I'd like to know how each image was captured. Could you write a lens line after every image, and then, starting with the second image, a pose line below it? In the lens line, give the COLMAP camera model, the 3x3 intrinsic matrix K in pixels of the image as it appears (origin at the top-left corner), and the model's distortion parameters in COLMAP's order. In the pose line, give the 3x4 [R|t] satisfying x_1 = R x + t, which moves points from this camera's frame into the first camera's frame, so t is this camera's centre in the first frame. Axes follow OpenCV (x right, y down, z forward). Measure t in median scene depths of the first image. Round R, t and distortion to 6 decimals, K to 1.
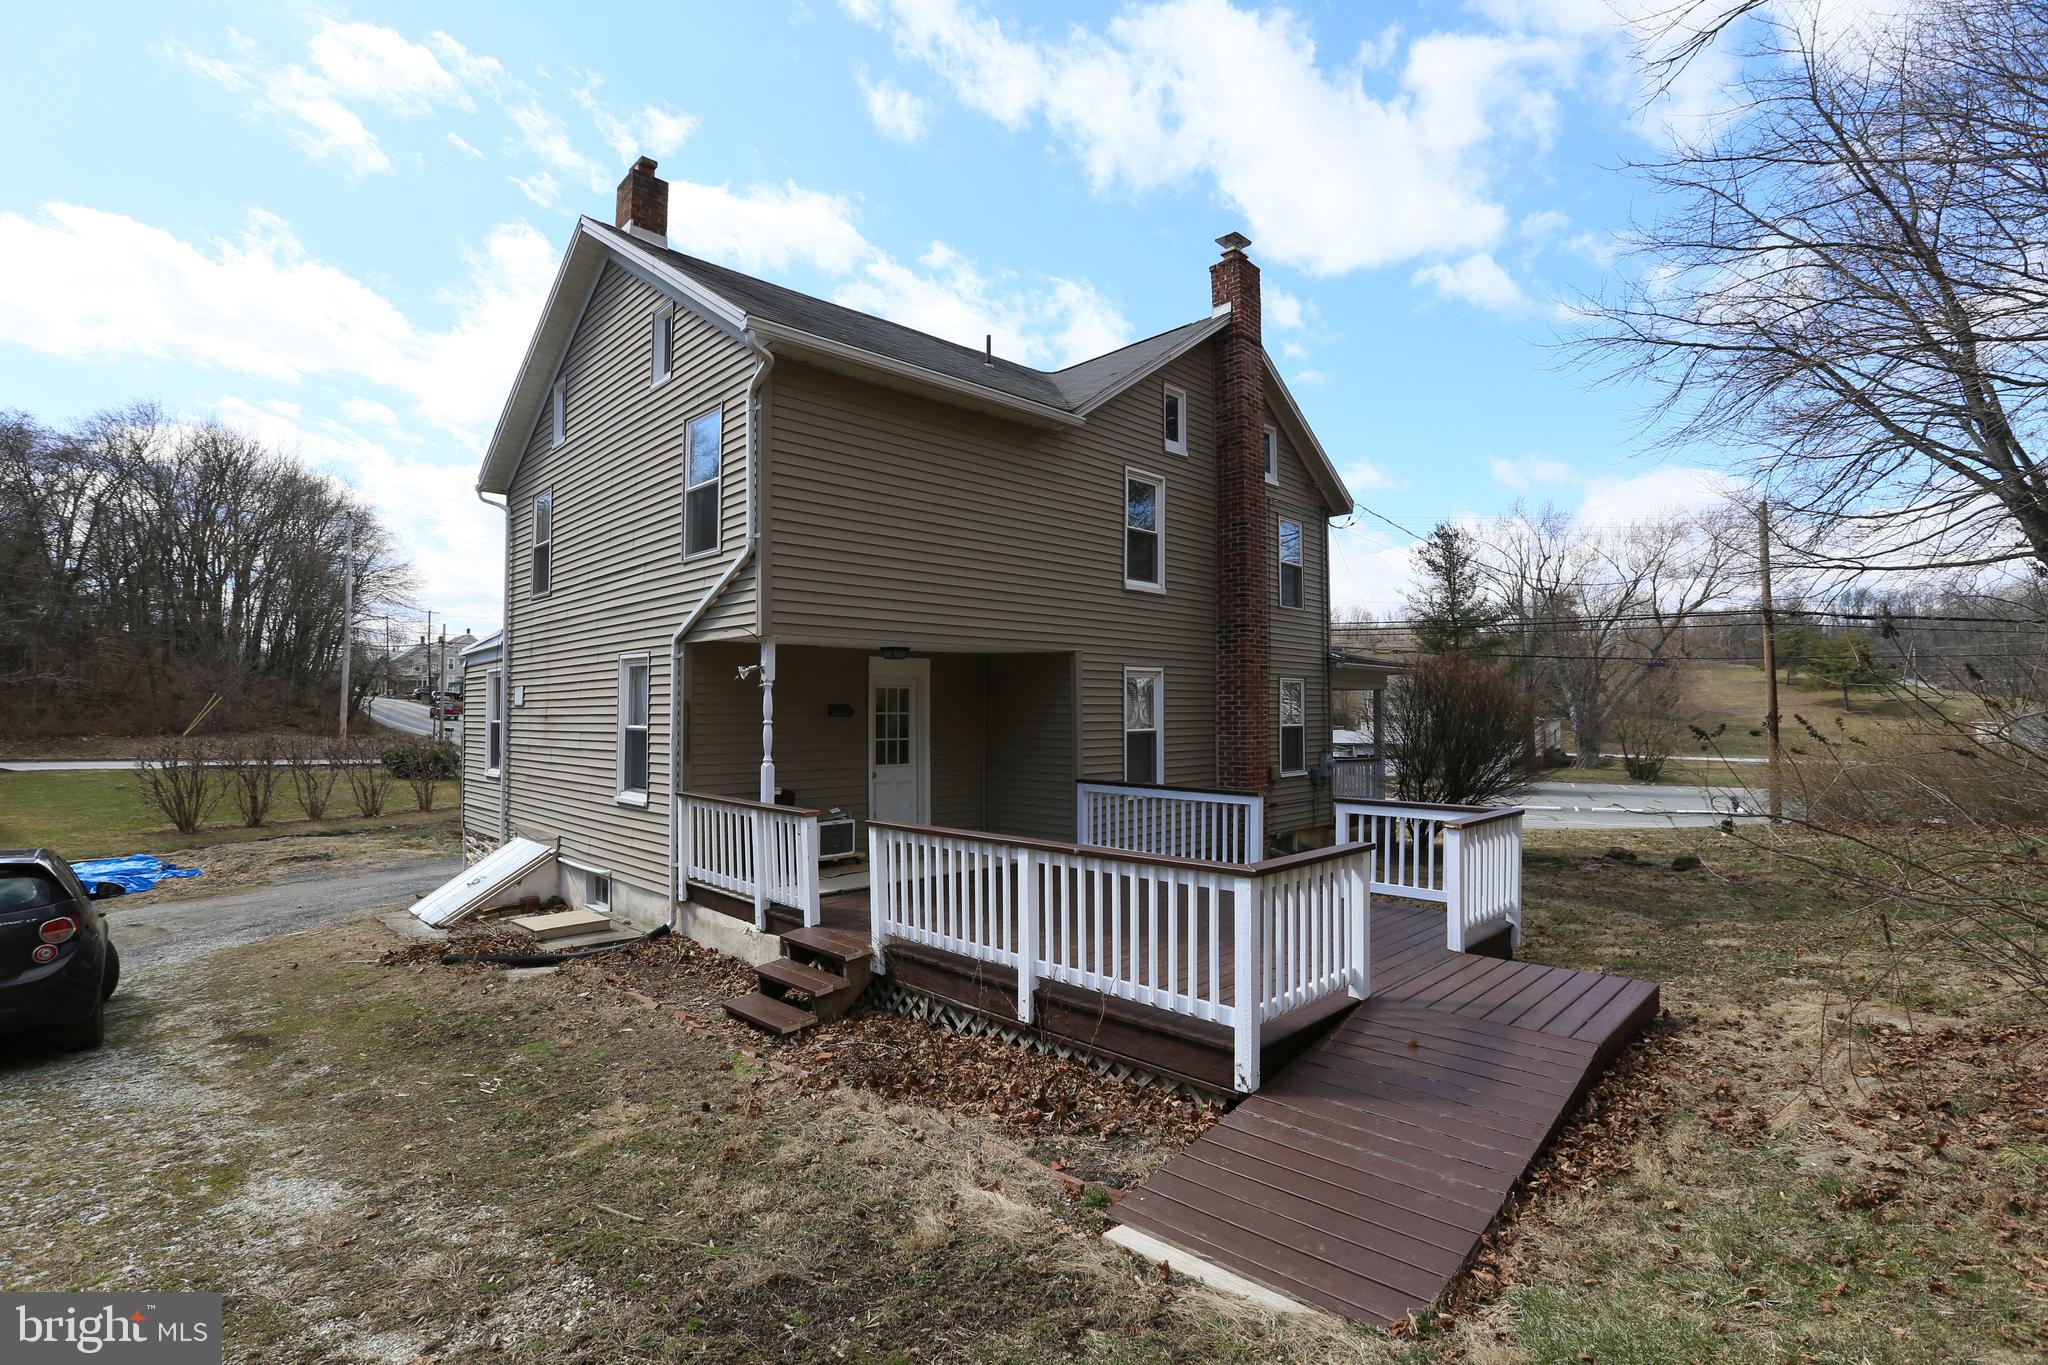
lens RADIAL K [[972.0, 0, 1004.2], [0, 972.0, 678.5], [0, 0, 1]] dist [-0.038595, 0.005996]
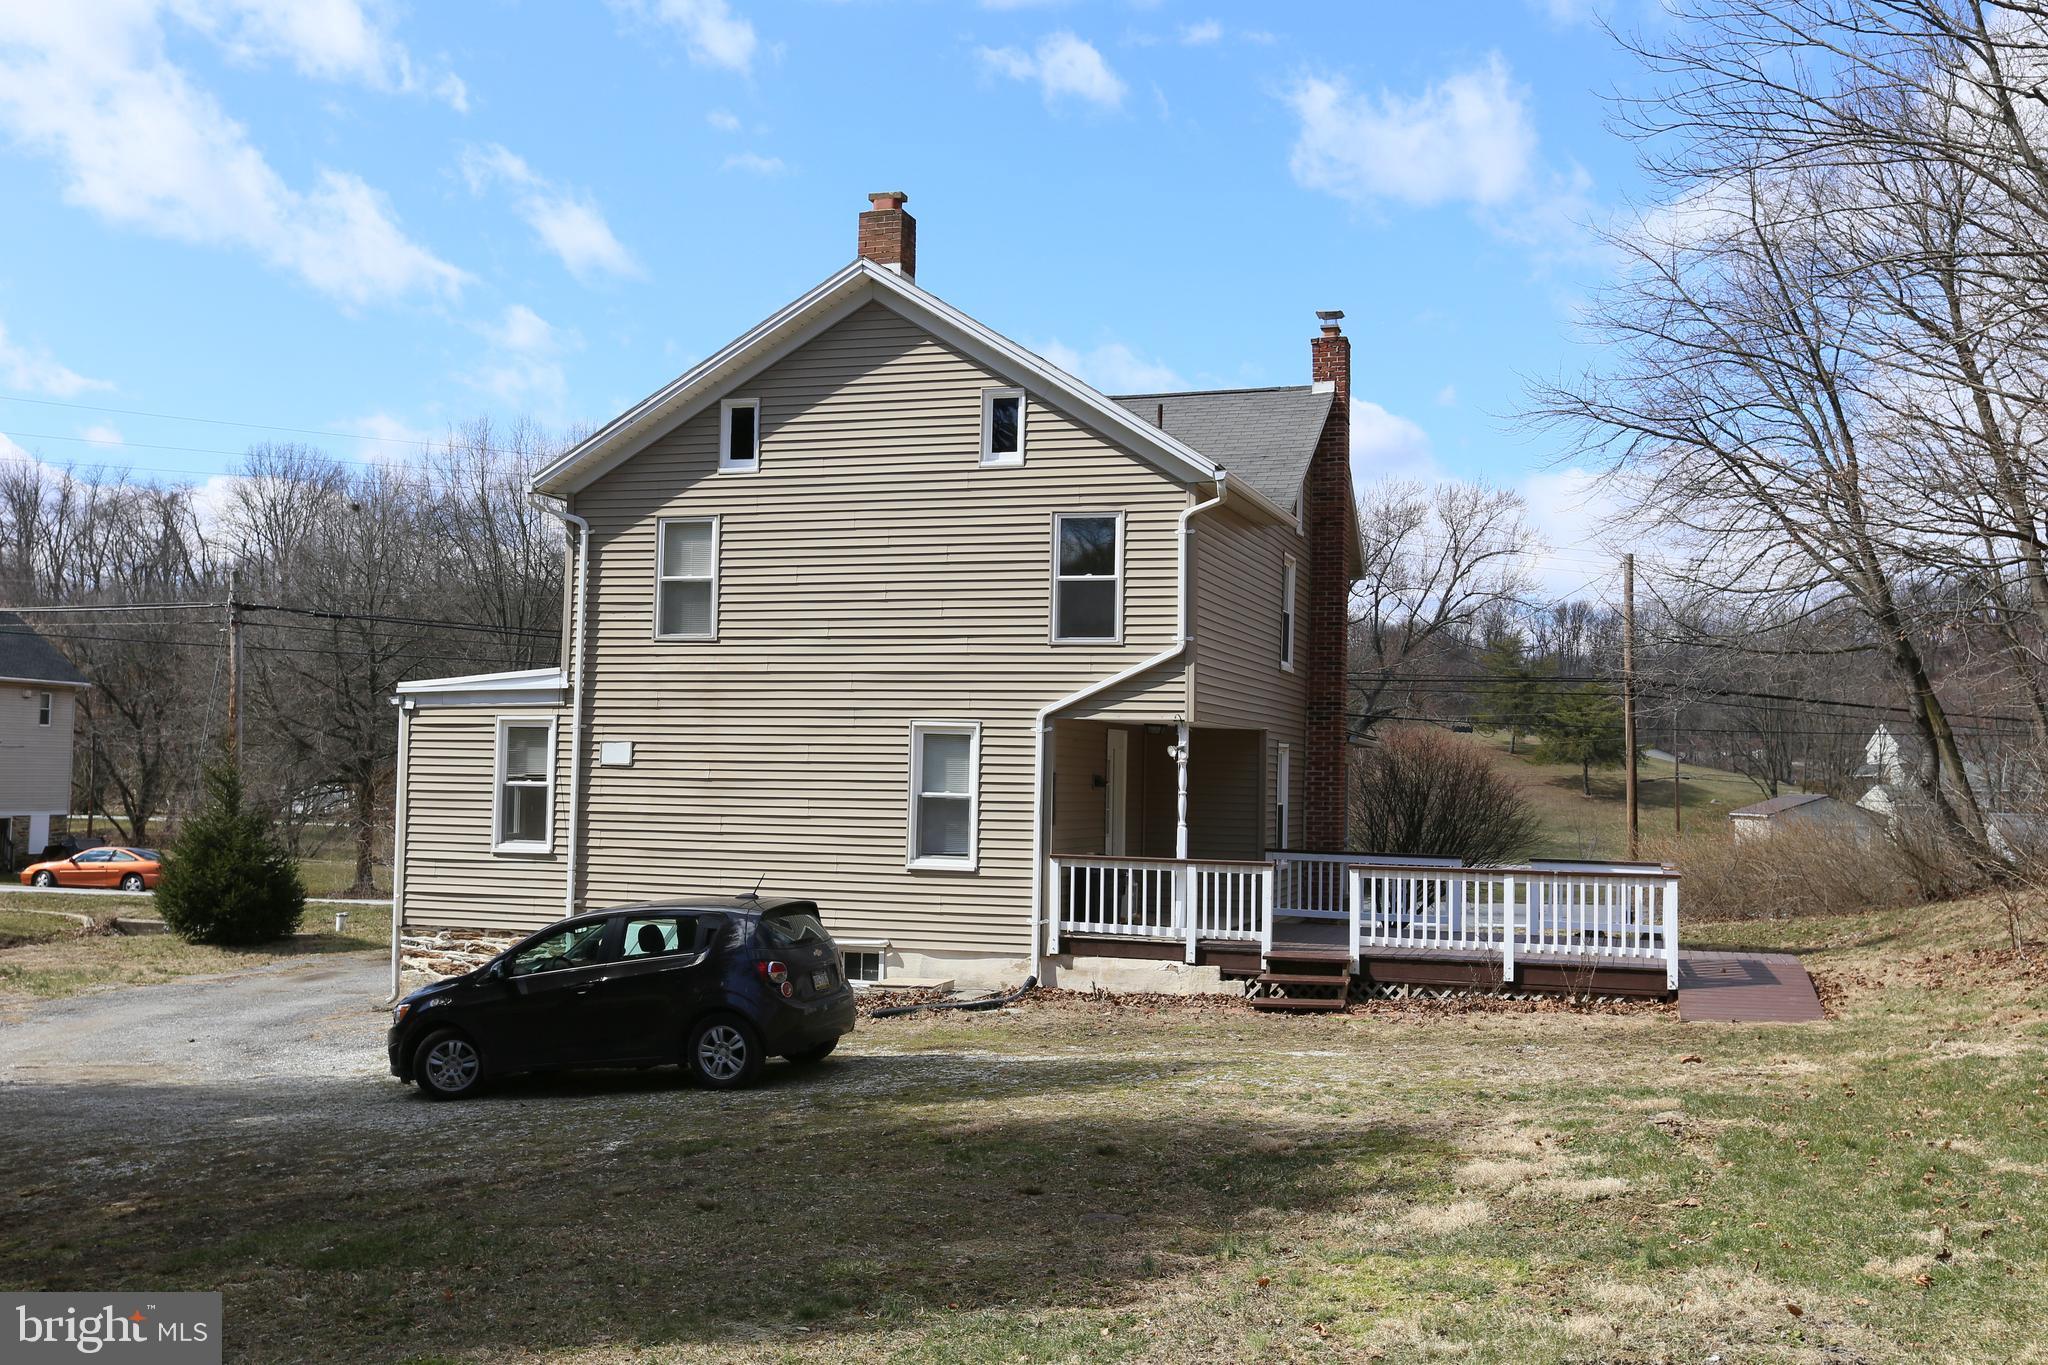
lens RADIAL K [[2001.2, 0, 1032.4], [0, 2001.2, 678.3], [0, 0, 1]] dist [0.072173, 0.000000]
pose [[0.890268, 0.041620, 0.453532, -1.410021], [-0.035333, 0.999126, -0.022331, -0.031931], [-0.454065, 0.003856, 0.890960, -1.036659]]
